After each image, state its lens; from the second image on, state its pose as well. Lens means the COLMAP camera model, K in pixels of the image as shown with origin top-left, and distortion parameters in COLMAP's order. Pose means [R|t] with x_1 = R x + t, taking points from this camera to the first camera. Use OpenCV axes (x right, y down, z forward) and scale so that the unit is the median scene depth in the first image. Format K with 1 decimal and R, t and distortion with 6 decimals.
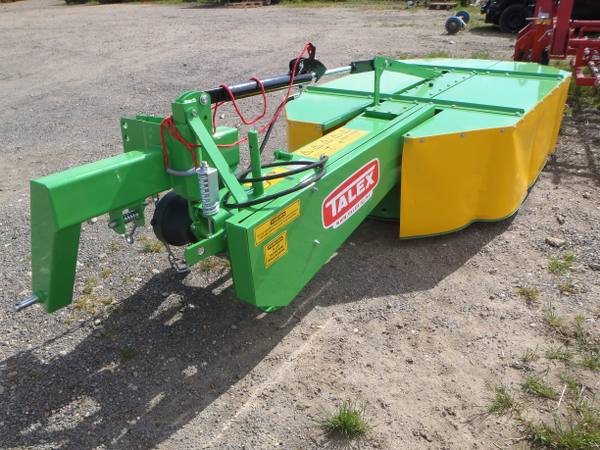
lens RADIAL K [[518.6, 0, 300.0], [0, 518.6, 225.0], [0, 0, 1]] dist [-0.048375, 0.019062]
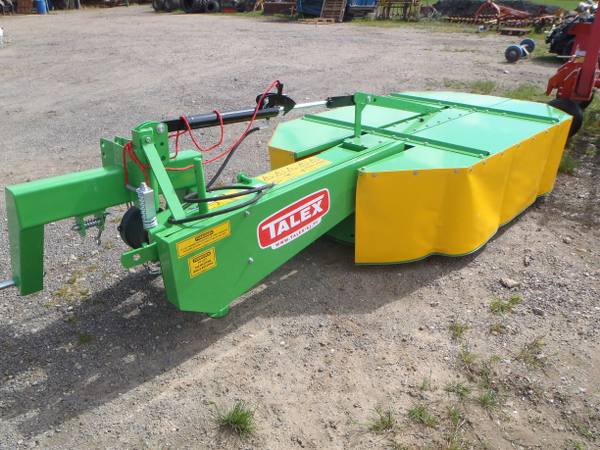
lens RADIAL K [[518.6, 0, 300.0], [0, 518.6, 225.0], [0, 0, 1]] dist [-0.048375, 0.019062]
pose [[0.986947, 0.092614, -0.131754, 0.248078], [-0.095486, 0.995308, -0.015636, -0.030916], [0.129687, 0.028012, 0.991159, -0.091318]]
